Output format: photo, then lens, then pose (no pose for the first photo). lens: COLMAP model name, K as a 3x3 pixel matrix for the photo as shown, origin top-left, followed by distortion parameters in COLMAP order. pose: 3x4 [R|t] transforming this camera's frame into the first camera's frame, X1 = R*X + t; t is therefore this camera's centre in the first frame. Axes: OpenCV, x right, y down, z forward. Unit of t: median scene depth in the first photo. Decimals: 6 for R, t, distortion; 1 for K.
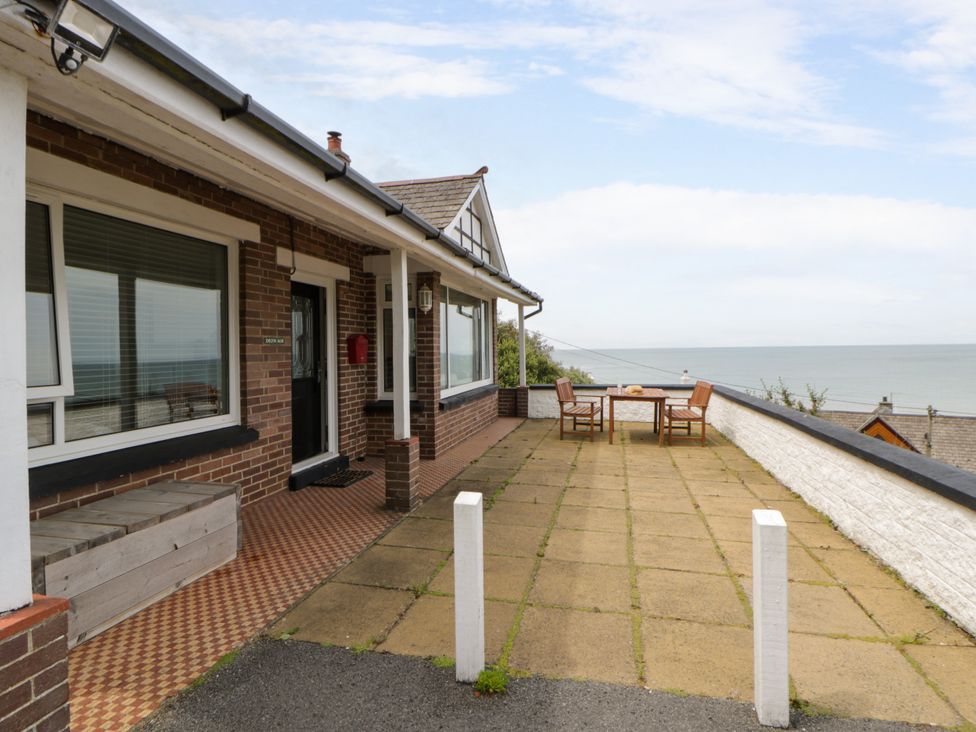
lens RADIAL K [[510.6, 0, 506.0], [0, 510.6, 342.3], [0, 0, 1]] dist [0.004452, -0.013587]
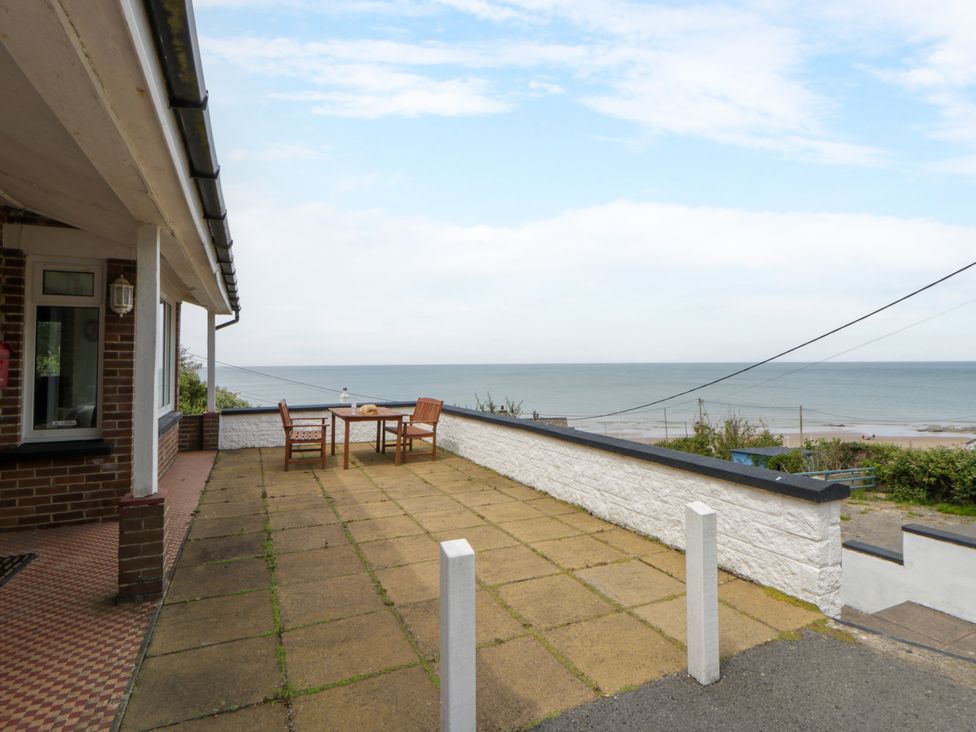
lens RADIAL K [[510.6, 0, 506.0], [0, 510.6, 342.3], [0, 0, 1]] dist [0.004452, -0.013587]
pose [[0.779535, 0.033189, 0.625478, -0.246660], [-0.011631, 0.999190, -0.038523, 0.001761], [-0.626250, 0.022755, 0.779290, 0.136765]]
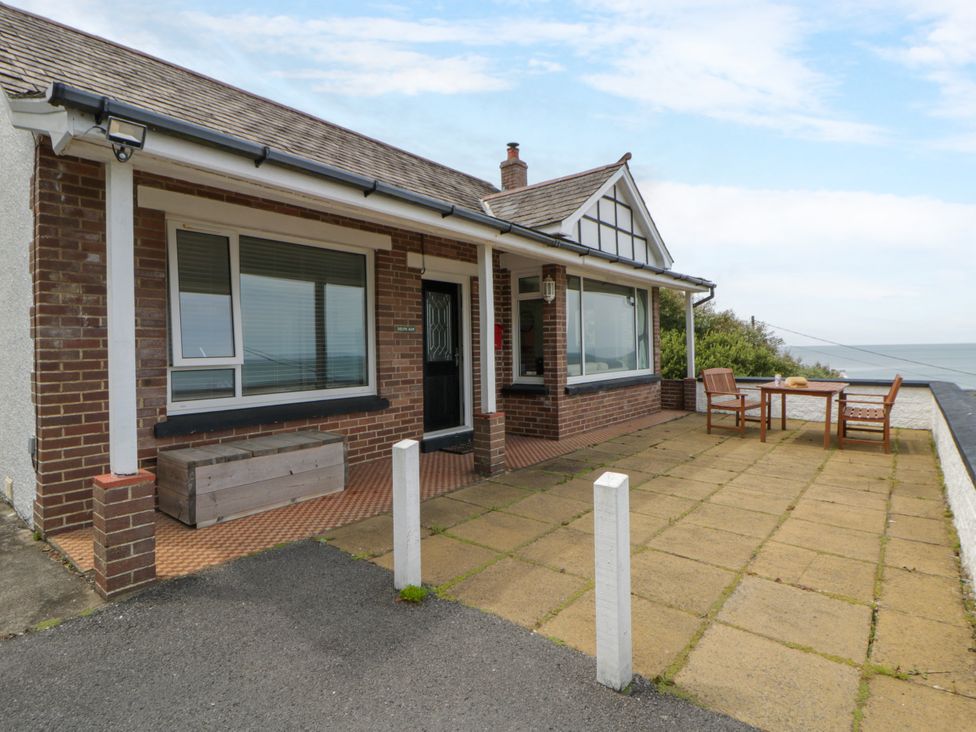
lens RADIAL K [[511.1, 0, 504.3], [0, 511.1, 344.5], [0, 0, 1]] dist [0.004074, -0.014401]
pose [[0.895316, -0.005791, -0.445393, 0.313068], [0.010683, 0.999907, 0.008472, 0.027074], [0.445303, -0.012343, 0.895295, 0.004668]]
